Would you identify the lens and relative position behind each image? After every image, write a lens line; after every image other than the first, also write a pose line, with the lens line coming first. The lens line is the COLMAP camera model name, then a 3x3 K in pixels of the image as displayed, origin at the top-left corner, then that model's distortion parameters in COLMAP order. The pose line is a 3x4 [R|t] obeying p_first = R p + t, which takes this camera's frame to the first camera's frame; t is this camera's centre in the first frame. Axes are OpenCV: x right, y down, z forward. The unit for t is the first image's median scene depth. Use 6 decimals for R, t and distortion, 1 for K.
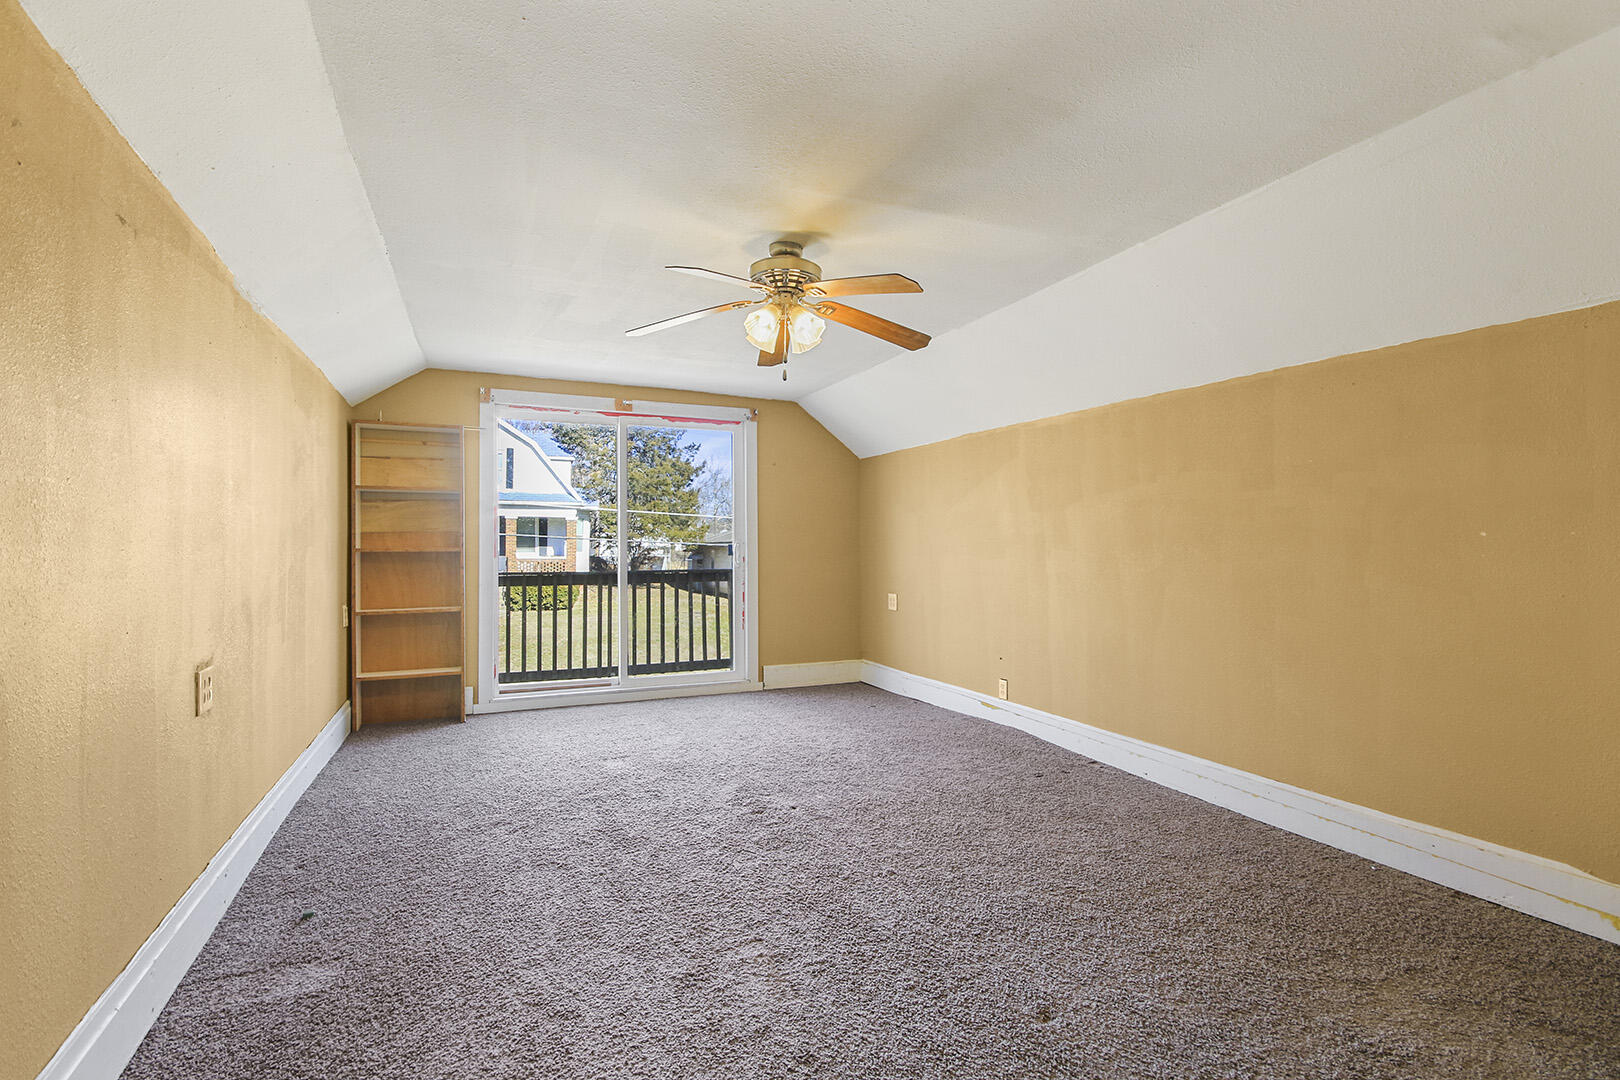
lens RADIAL K [[757.5, 0, 818.5], [0, 757.5, 539.5], [0, 0, 1]] dist [-0.002834, -0.001296]
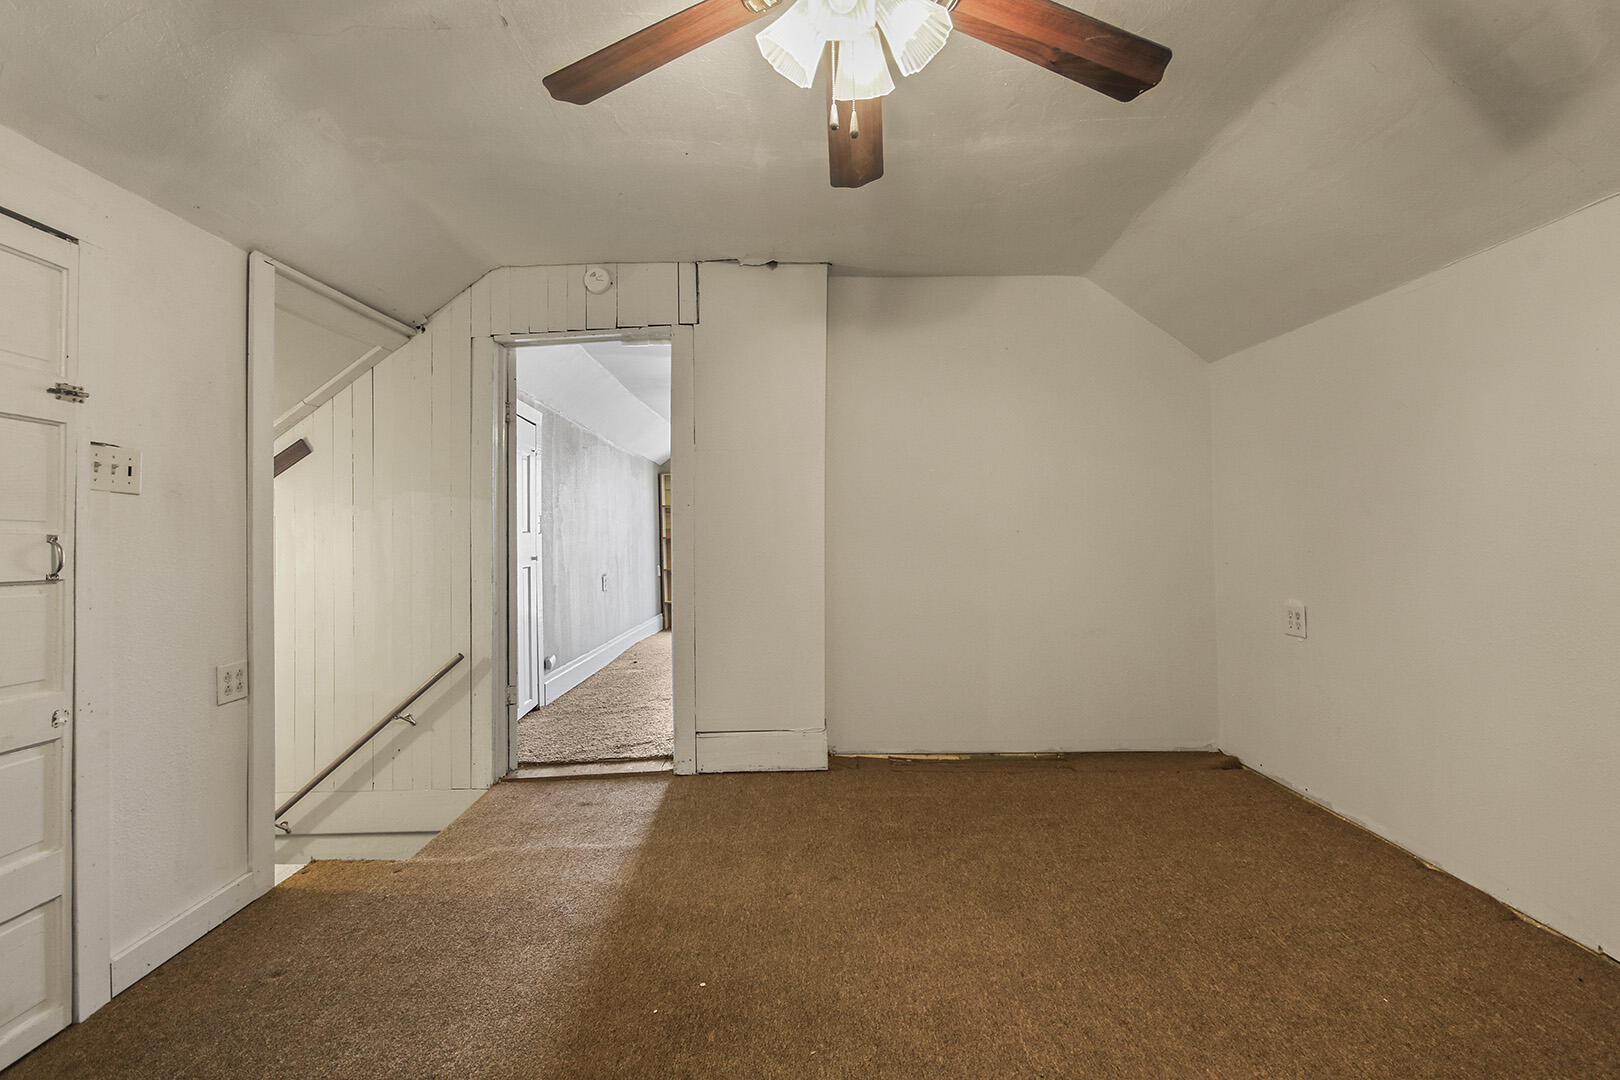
lens RADIAL K [[757.5, 0, 818.5], [0, 757.5, 539.5], [0, 0, 1]] dist [-0.002834, -0.001296]
pose [[0.923134, -0.003087, -0.384465, 0.066914], [0.011321, 0.999752, 0.019154, -0.001766], [0.384311, -0.022035, 0.922941, -0.085716]]
